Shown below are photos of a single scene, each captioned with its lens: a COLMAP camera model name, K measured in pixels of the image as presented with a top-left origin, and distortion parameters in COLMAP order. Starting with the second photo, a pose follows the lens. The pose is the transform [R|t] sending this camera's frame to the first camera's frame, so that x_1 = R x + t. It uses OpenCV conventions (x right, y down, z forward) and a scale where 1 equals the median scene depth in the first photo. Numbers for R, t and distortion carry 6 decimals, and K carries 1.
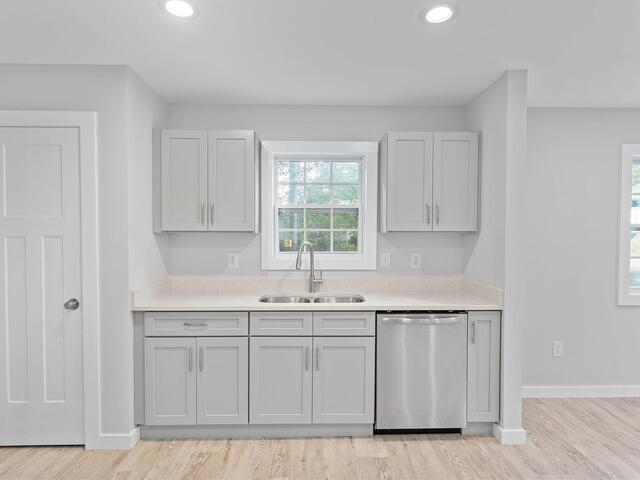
lens RADIAL K [[354.1, 0, 314.9], [0, 354.1, 245.4], [0, 0, 1]] dist [-0.006790, 0.002453]
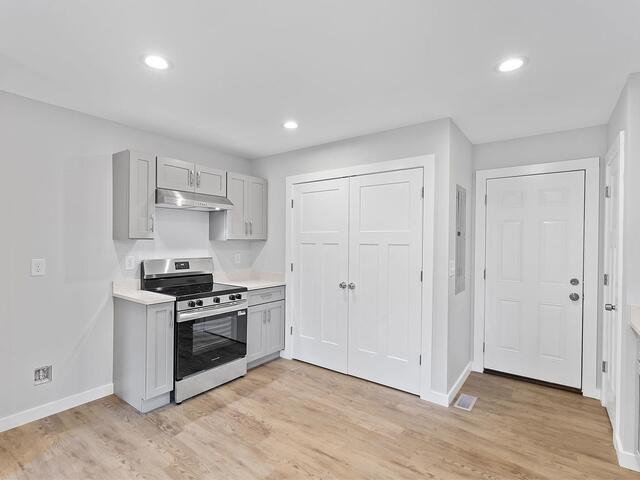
lens RADIAL K [[322.4, 0, 313.6], [0, 322.4, 241.8], [0, 0, 1]] dist [0.002076, 0.000266]
pose [[-0.617139, -0.006313, -0.786829, 0.600129], [-0.034361, 0.999230, 0.018934, -0.024476], [0.786104, 0.038721, -0.616880, 0.732807]]
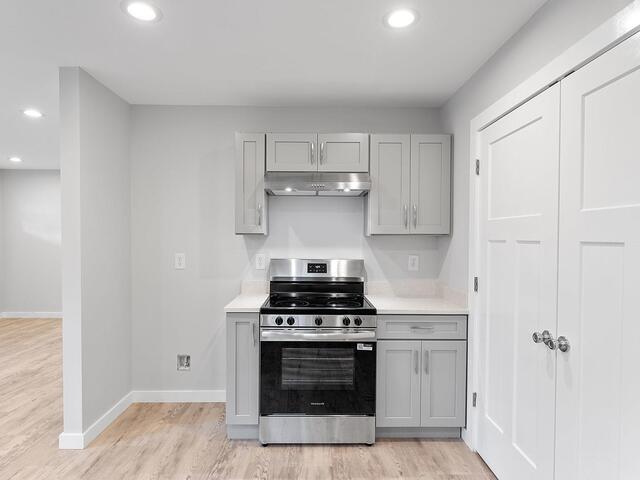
lens RADIAL K [[382.4, 0, 315.4], [0, 382.4, 241.9], [0, 0, 1]] dist [0.012626, -0.002743]
pose [[-0.999860, -0.007266, 0.015089, -0.089409], [-0.006505, 0.998733, 0.049910, -0.027712], [-0.015433, 0.049804, -0.998640, 0.706569]]
